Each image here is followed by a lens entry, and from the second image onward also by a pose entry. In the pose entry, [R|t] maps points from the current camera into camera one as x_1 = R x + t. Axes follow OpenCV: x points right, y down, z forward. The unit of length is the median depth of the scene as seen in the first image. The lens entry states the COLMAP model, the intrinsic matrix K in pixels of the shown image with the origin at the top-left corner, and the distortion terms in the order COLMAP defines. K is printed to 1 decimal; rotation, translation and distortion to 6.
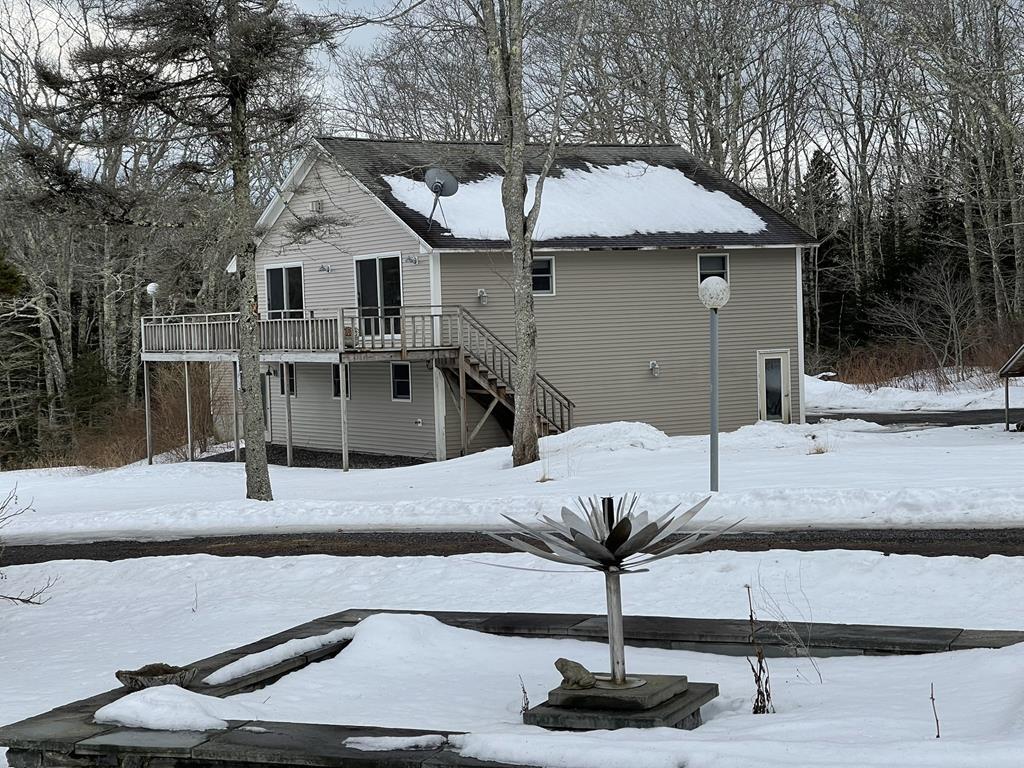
lens RADIAL K [[1874.2, 0, 514.5], [0, 1874.2, 373.0], [0, 0, 1]] dist [0.245365, -0.001656]
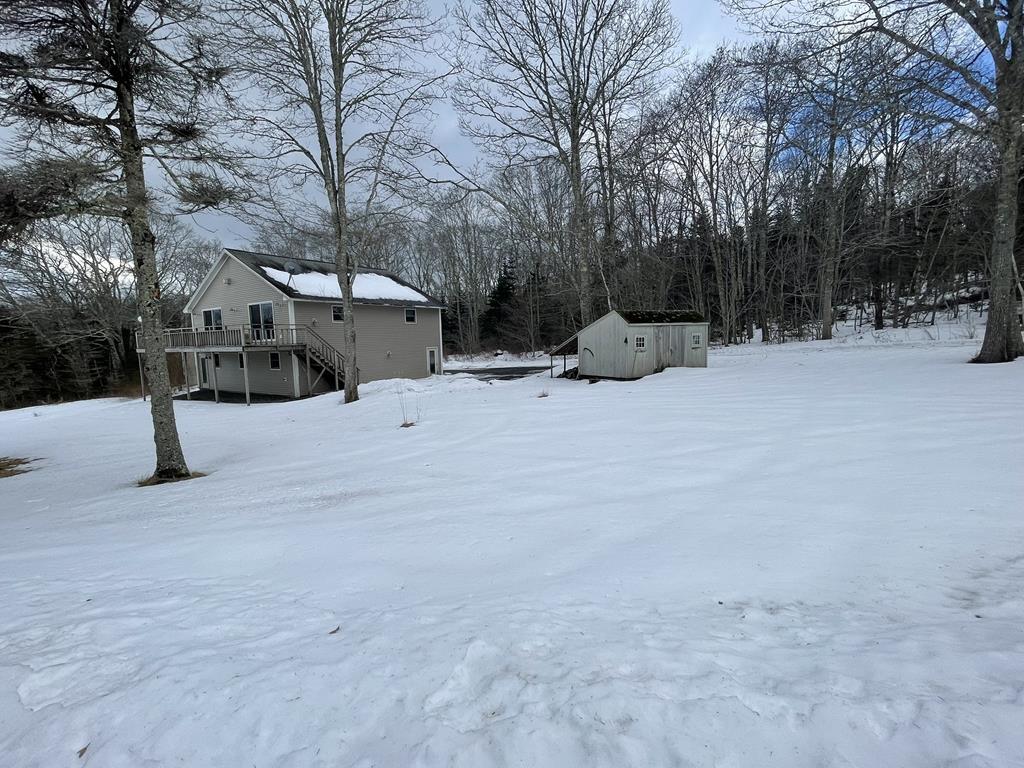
lens RADIAL K [[467.4, 0, 512.0], [0, 467.4, 384.0], [0, 0, 1]] dist [0.000657, 0.000101]
pose [[0.908390, -0.032475, 0.416862, -0.038522], [0.009073, 0.998276, 0.057997, 0.002499], [-0.418026, -0.048902, 0.907118, 0.398336]]
